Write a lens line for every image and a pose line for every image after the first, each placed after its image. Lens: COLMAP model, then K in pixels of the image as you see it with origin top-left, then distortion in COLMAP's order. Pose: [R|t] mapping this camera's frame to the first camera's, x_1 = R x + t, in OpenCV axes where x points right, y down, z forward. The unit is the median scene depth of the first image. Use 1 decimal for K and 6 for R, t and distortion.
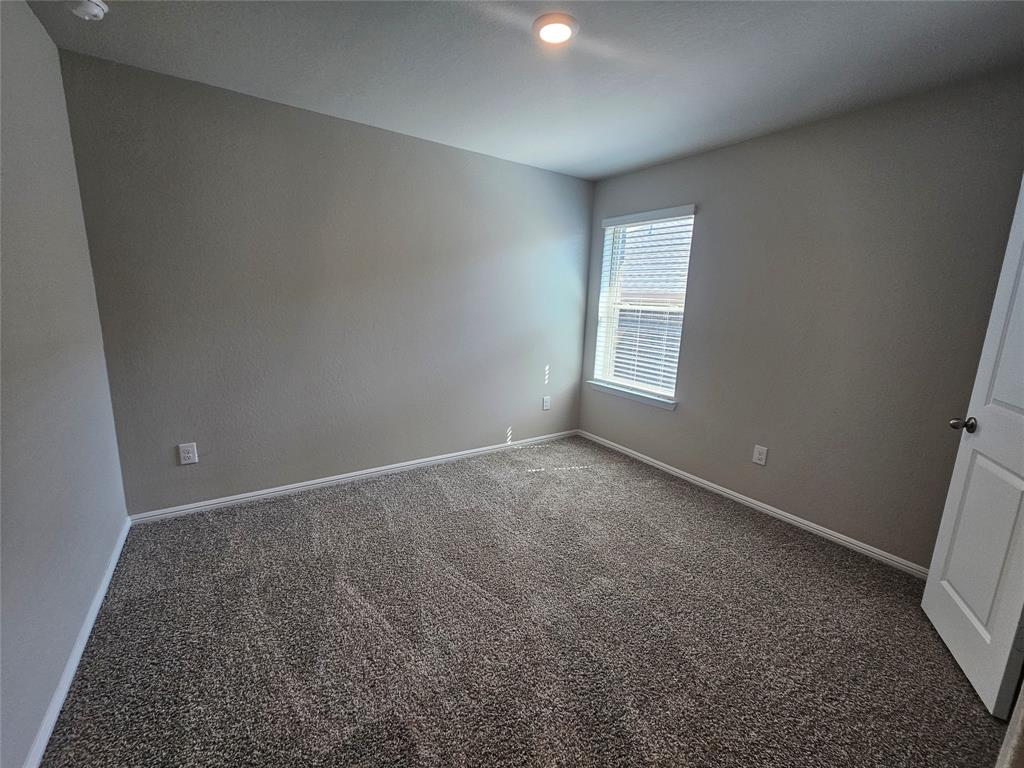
lens RADIAL K [[424.6, 0, 509.8], [0, 424.6, 389.5], [0, 0, 1]] dist [0.001017, -0.000443]
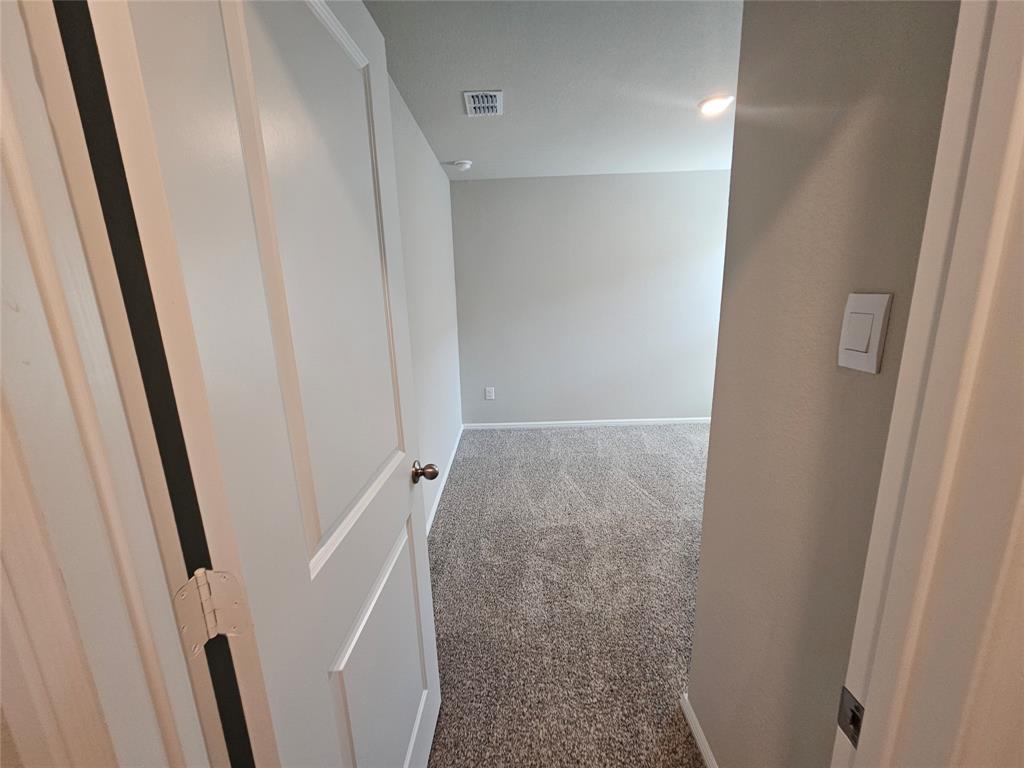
lens RADIAL K [[424.6, 0, 512.7], [0, 424.6, 390.0], [0, 0, 1]] dist [0.001017, -0.000443]
pose [[0.834146, 0.062741, -0.547963, 0.290269], [-0.051474, 0.998028, 0.035916, 0.076899], [0.549136, -0.001754, 0.835731, -0.430172]]
